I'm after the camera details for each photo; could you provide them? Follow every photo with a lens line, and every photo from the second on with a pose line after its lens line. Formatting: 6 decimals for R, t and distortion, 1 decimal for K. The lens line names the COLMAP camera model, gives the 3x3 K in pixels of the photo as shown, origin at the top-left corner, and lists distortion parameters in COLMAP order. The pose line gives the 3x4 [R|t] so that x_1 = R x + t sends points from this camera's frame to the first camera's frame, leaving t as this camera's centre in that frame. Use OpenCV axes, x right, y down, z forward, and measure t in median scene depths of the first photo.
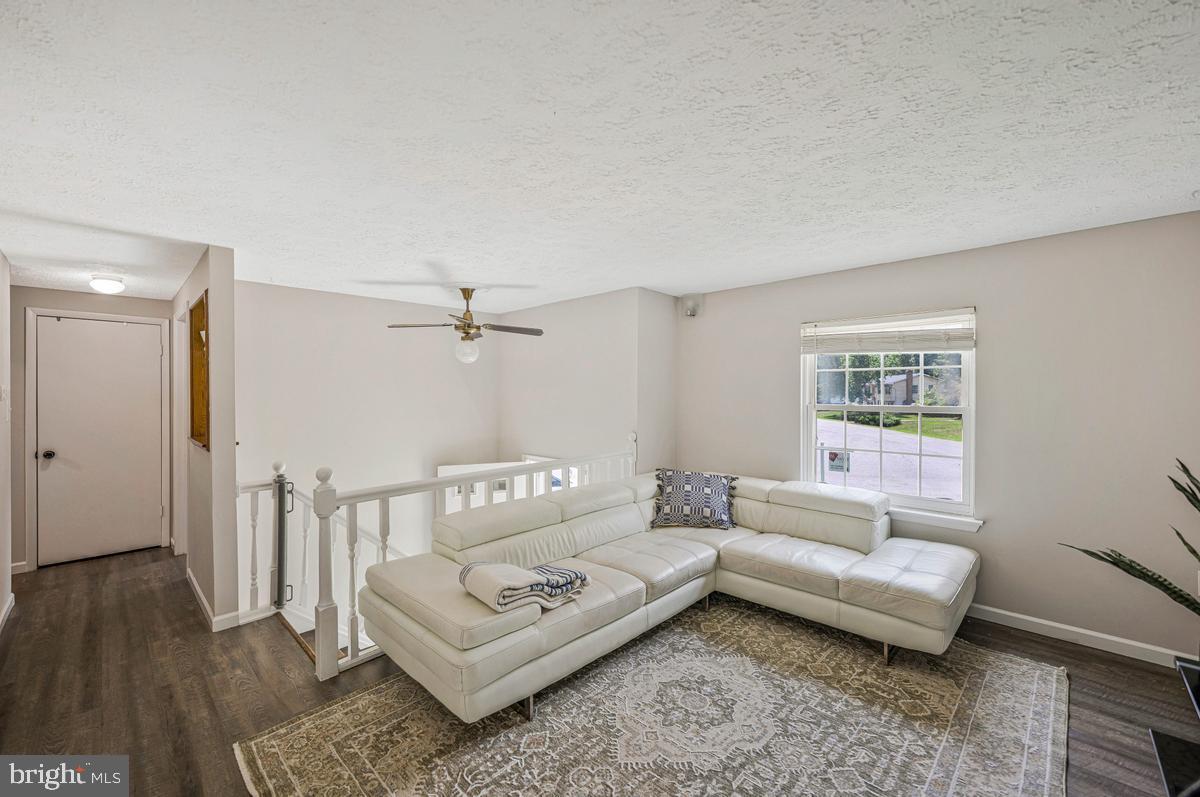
lens RADIAL K [[488.1, 0, 594.3], [0, 488.1, 392.2], [0, 0, 1]] dist [0.019429, 0.000041]
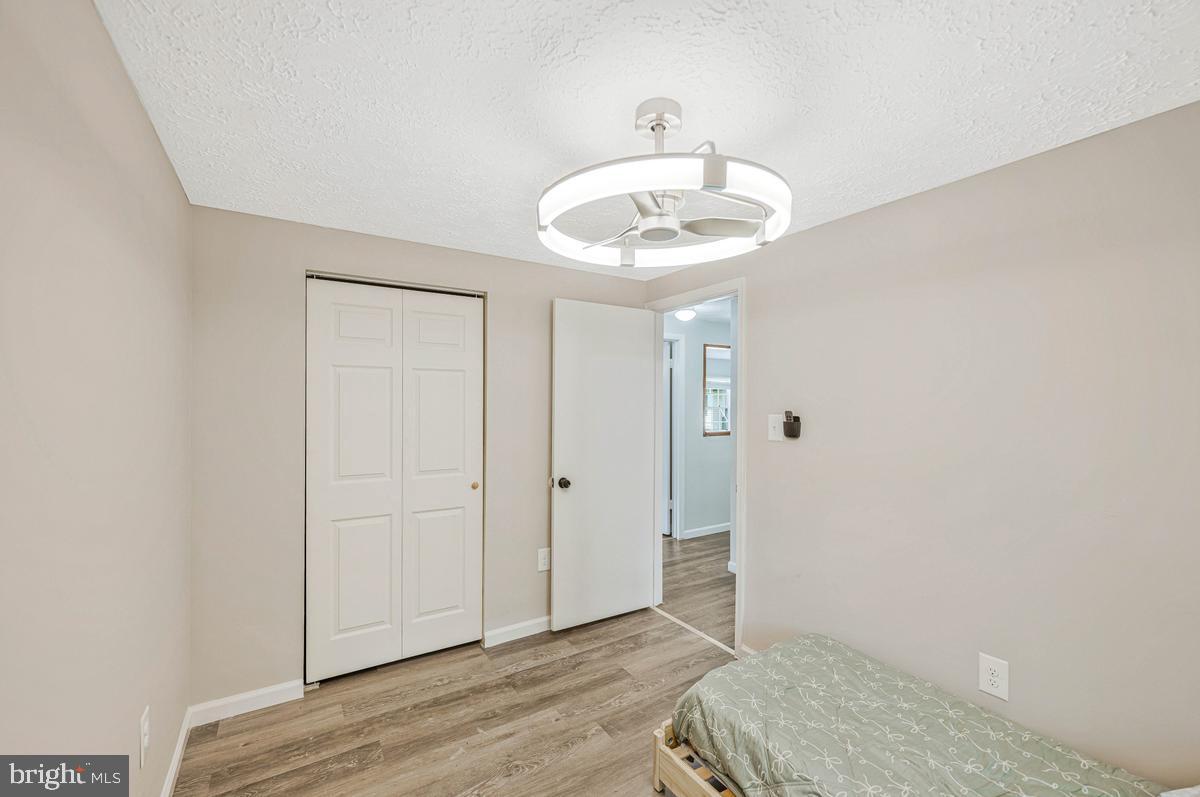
lens RADIAL K [[490.9, 0, 597.7], [0, 490.9, 403.7], [0, 0, 1]] dist [-0.001253, -0.000044]
pose [[0.229971, 0.000421, 0.973197, -2.261280], [-0.000447, 1.000000, -0.000327, 0.009078], [-0.973197, -0.000360, 0.229971, 0.962035]]
